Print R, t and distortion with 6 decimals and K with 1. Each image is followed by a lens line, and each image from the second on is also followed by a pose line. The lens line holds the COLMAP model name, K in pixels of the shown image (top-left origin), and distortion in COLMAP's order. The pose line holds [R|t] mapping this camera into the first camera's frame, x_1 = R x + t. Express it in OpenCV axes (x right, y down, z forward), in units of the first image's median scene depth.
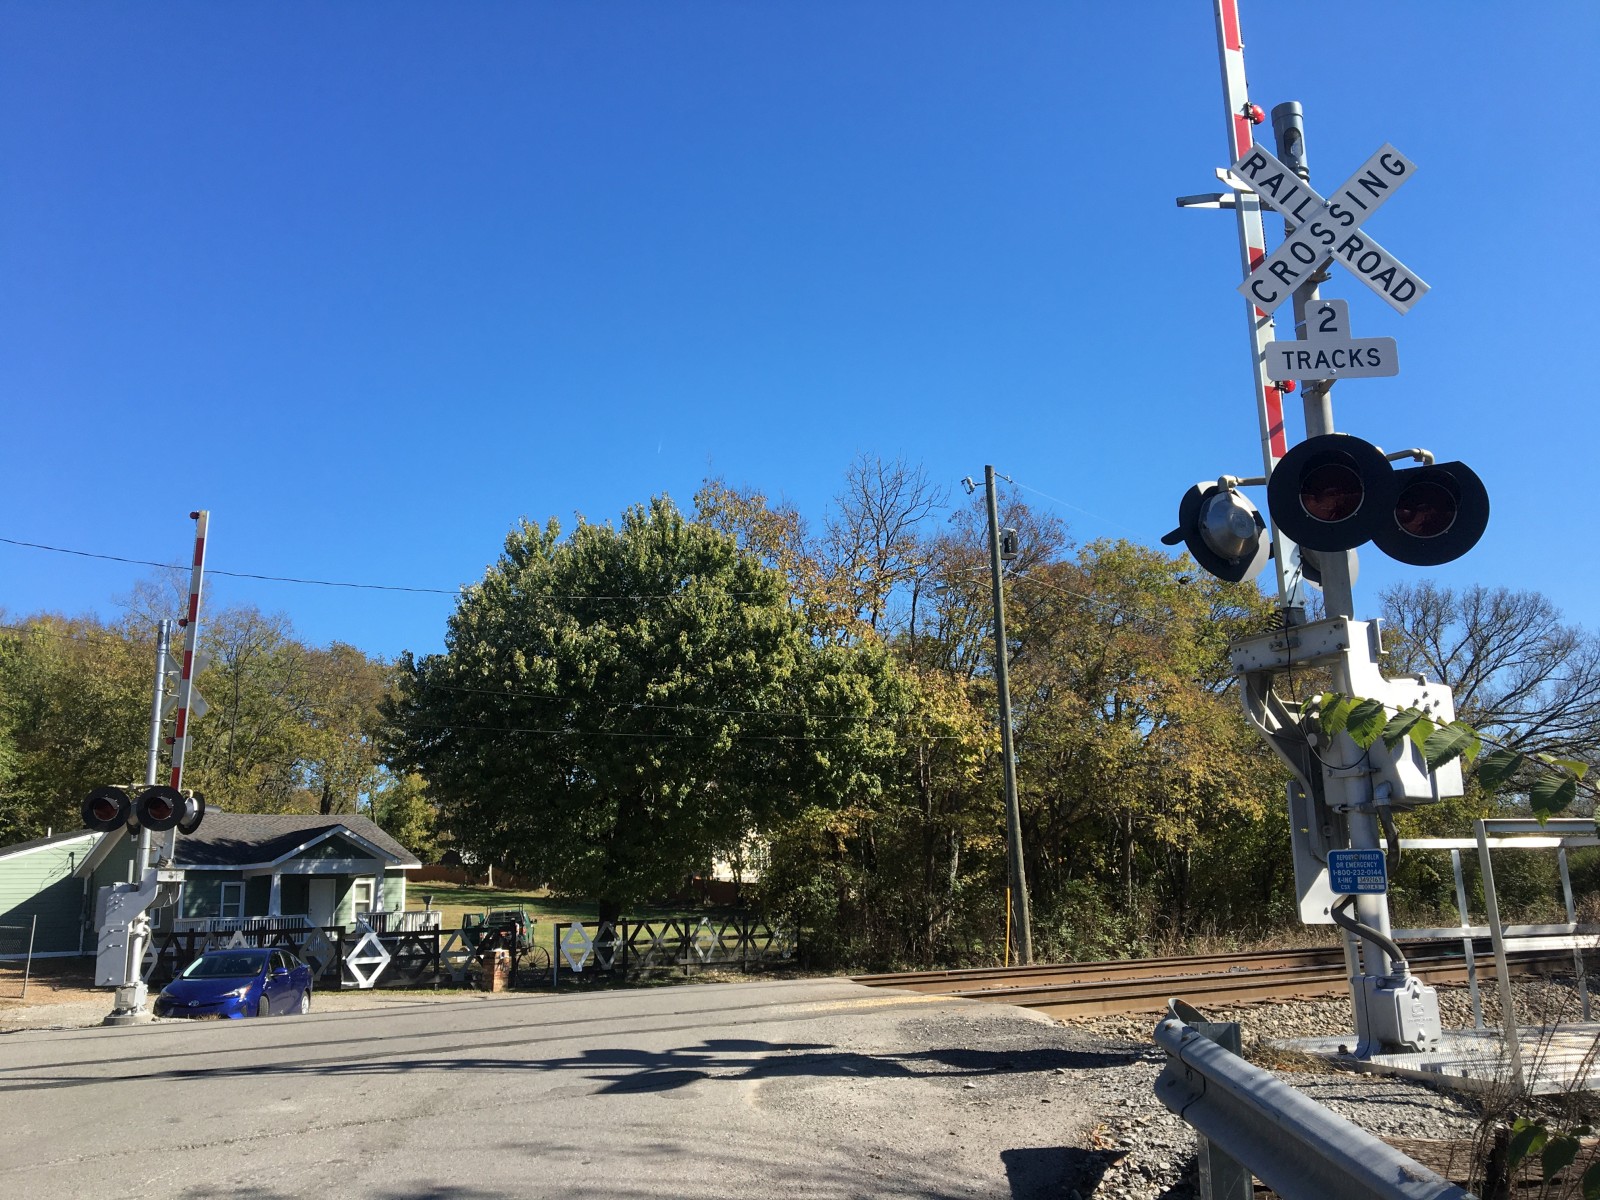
lens RADIAL K [[1348.6, 0, 781.1], [0, 1348.6, 592.7], [0, 0, 1]] dist [0.105456, -0.176385]
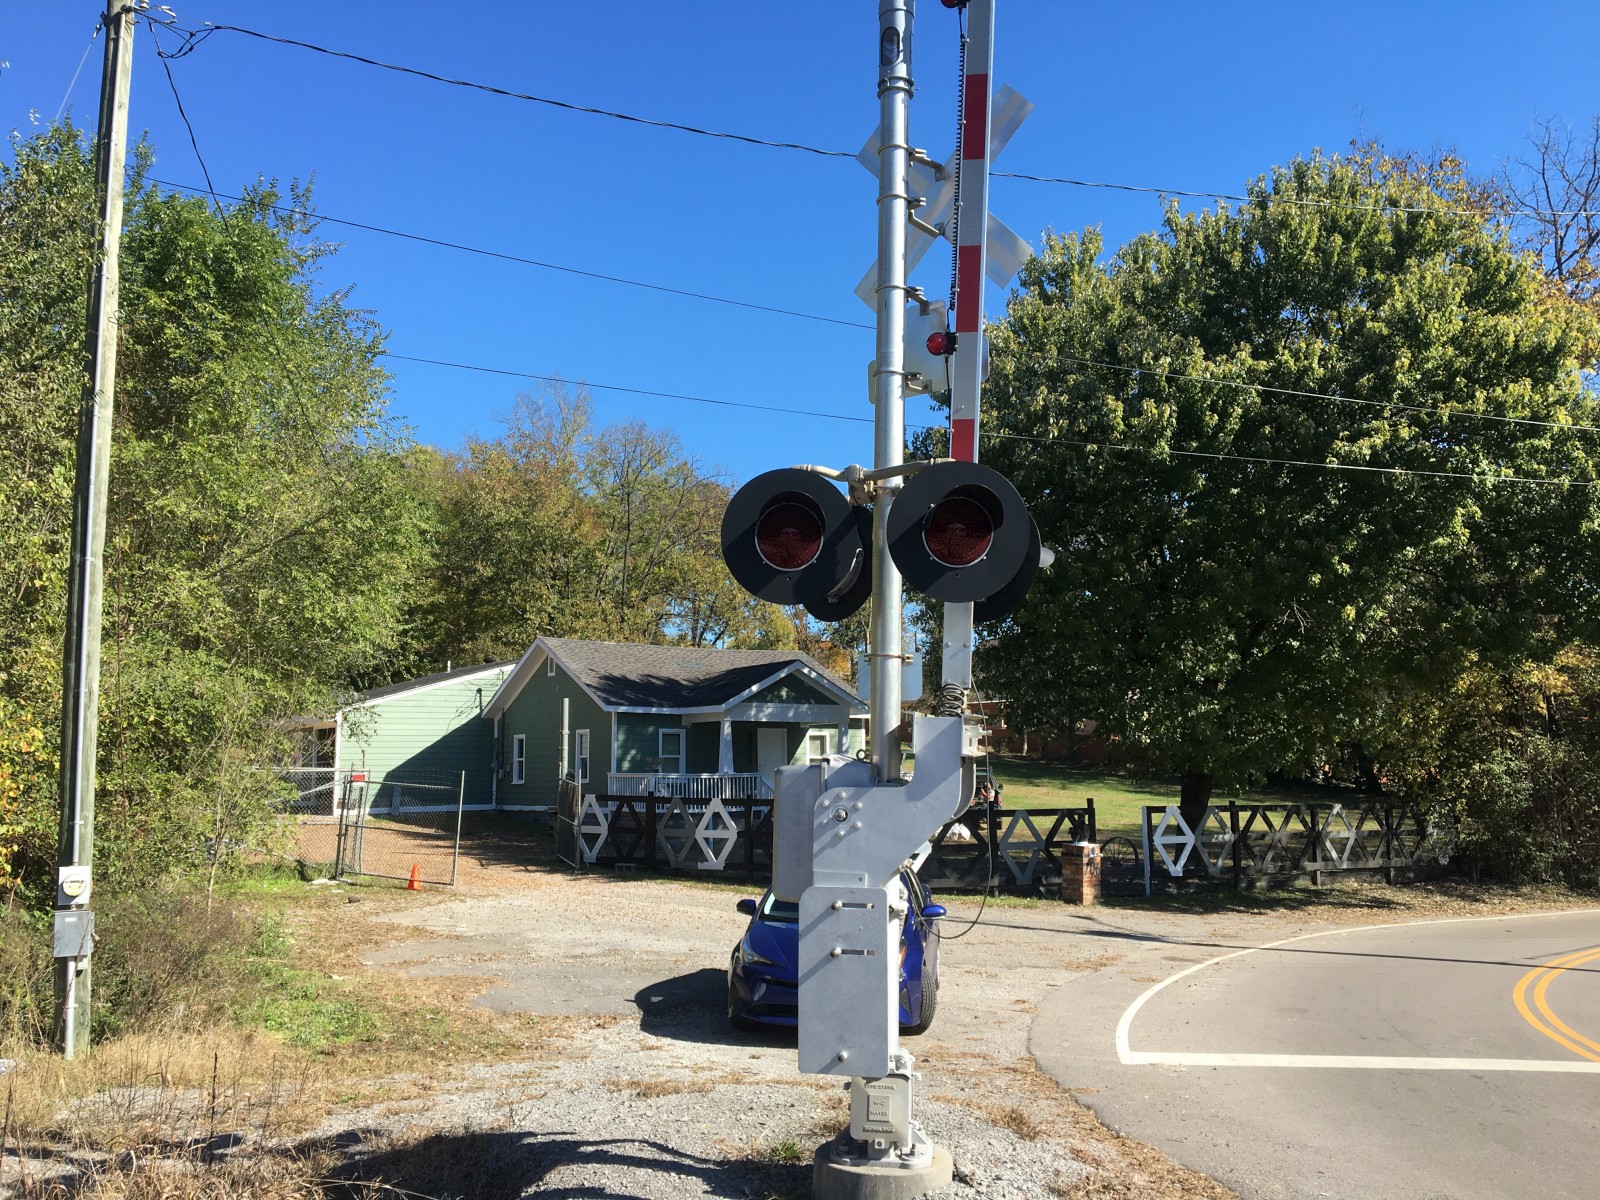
lens RADIAL K [[1501.5, 0, 800.0], [0, 1501.5, 600.0], [0, 0, 1]] dist [0.133249, -0.265097]
pose [[0.969359, 0.005177, -0.245596, -0.127930], [0.024110, 0.992946, 0.116090, 0.041693], [0.244464, -0.118455, 0.962396, 0.206774]]
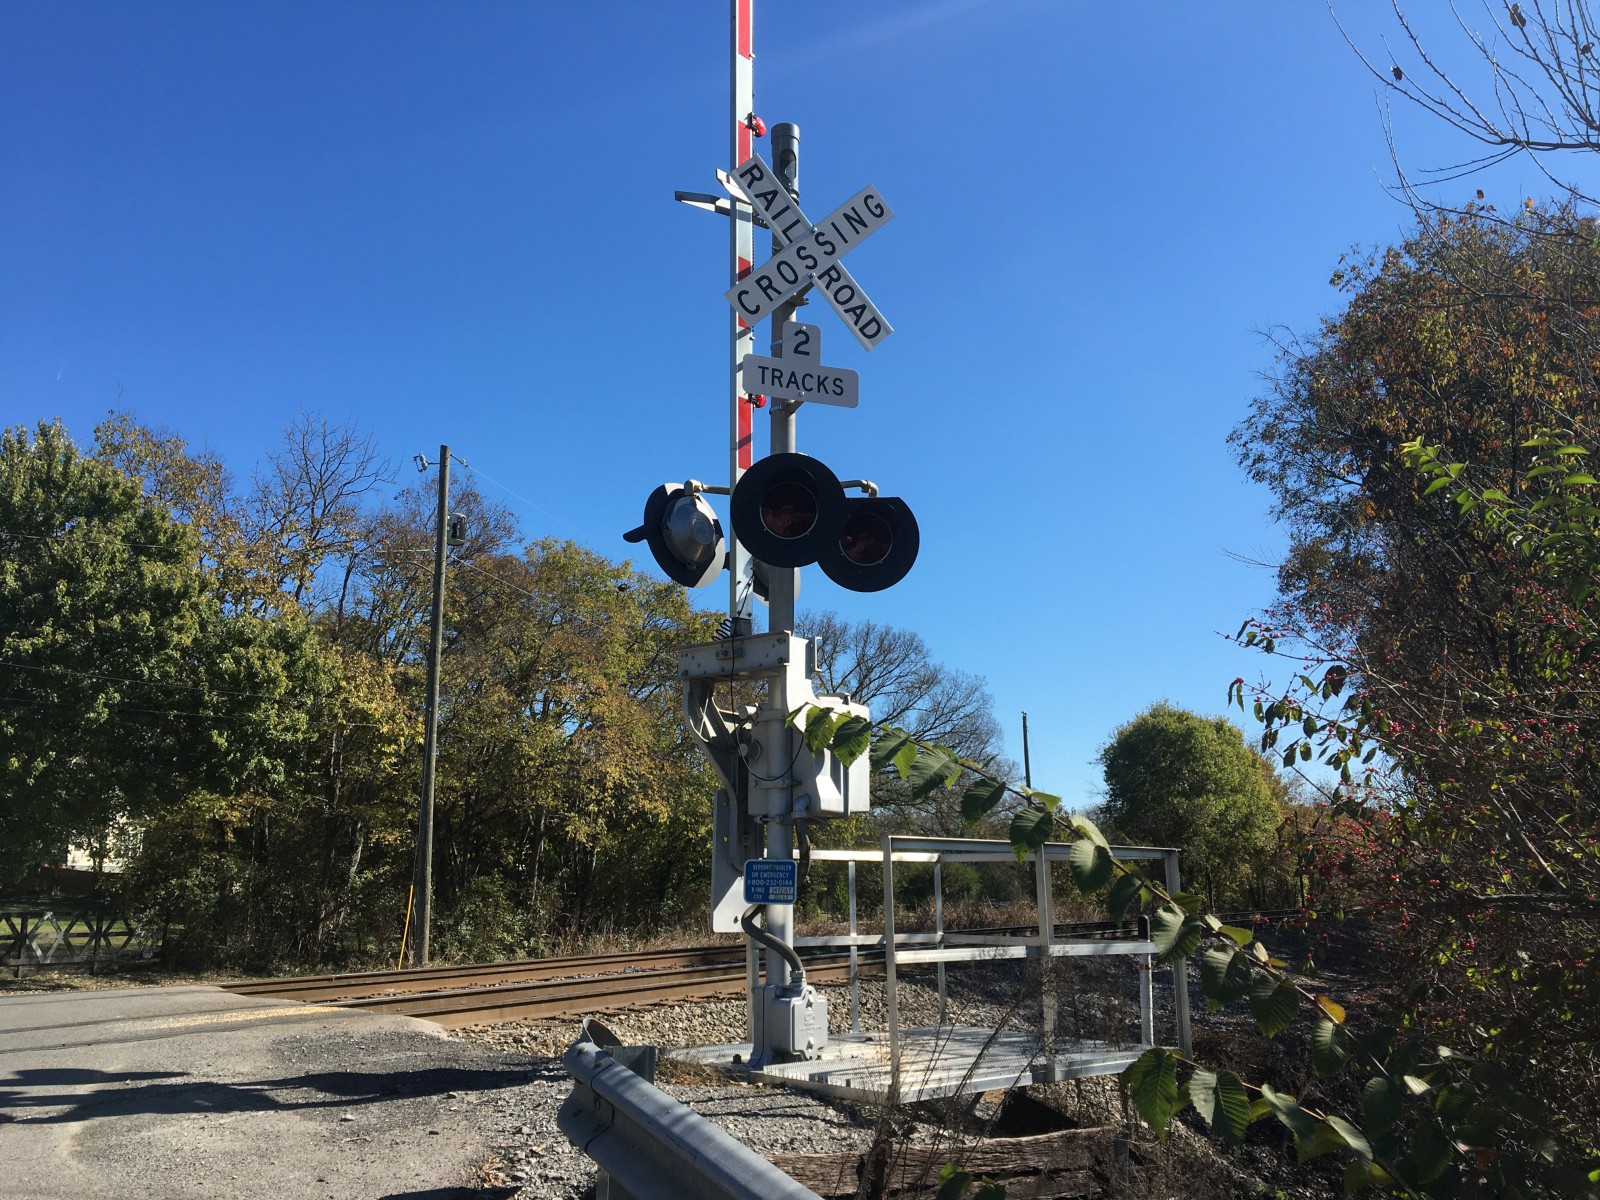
lens RADIAL K [[1348.6, 0, 781.1], [0, 1348.6, 592.7], [0, 0, 1]] dist [0.105456, -0.176385]
pose [[0.911705, 0.110566, 0.395689, 0.001218], [-0.111936, 0.993520, -0.019705, 0.002060], [-0.395303, -0.026327, 0.918173, 0.017554]]
